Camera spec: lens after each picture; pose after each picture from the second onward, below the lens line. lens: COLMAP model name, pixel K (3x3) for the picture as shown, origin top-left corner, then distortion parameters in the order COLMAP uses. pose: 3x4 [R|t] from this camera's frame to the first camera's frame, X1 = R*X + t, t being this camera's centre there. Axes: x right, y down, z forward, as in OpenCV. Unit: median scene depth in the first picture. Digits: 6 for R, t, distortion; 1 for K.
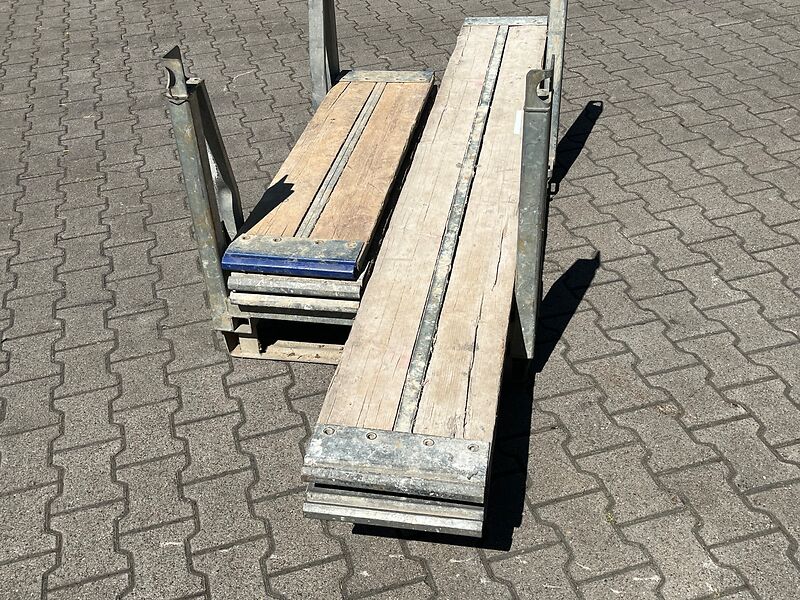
lens RADIAL K [[893.1, 0, 392.3], [0, 893.1, 300.9], [0, 0, 1]] dist [0.057891, -0.053039]
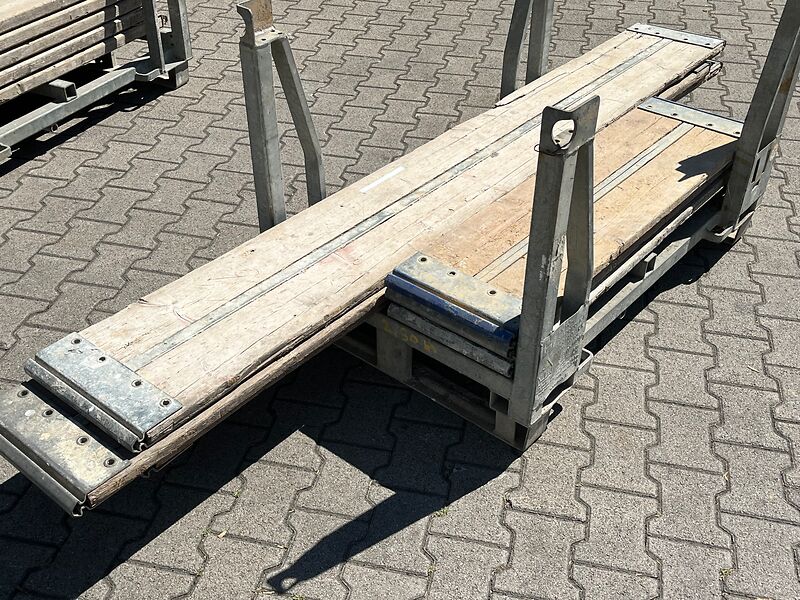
lens RADIAL K [[895.4, 0, 403.8], [0, 895.4, 301.8], [0, 0, 1]] dist [0.072564, -0.152871]
pose [[-0.875841, -0.252355, 0.411363, -0.289052], [0.303550, 0.374592, 0.876093, -1.015893], [-0.375179, 0.892187, -0.251481, 1.489610]]
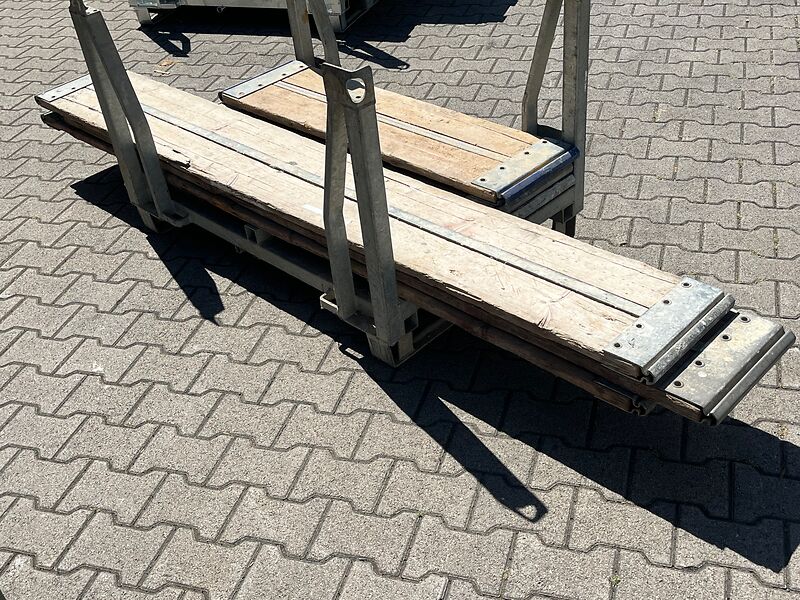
lens RADIAL K [[895.4, 0, 403.8], [0, 895.4, 301.8], [0, 0, 1]] dist [0.072564, -0.152871]
pose [[-0.541053, 0.573078, -0.615502, 0.771762], [-0.378154, 0.487932, 0.786716, -0.984554], [0.751173, 0.658410, -0.047285, 1.311668]]
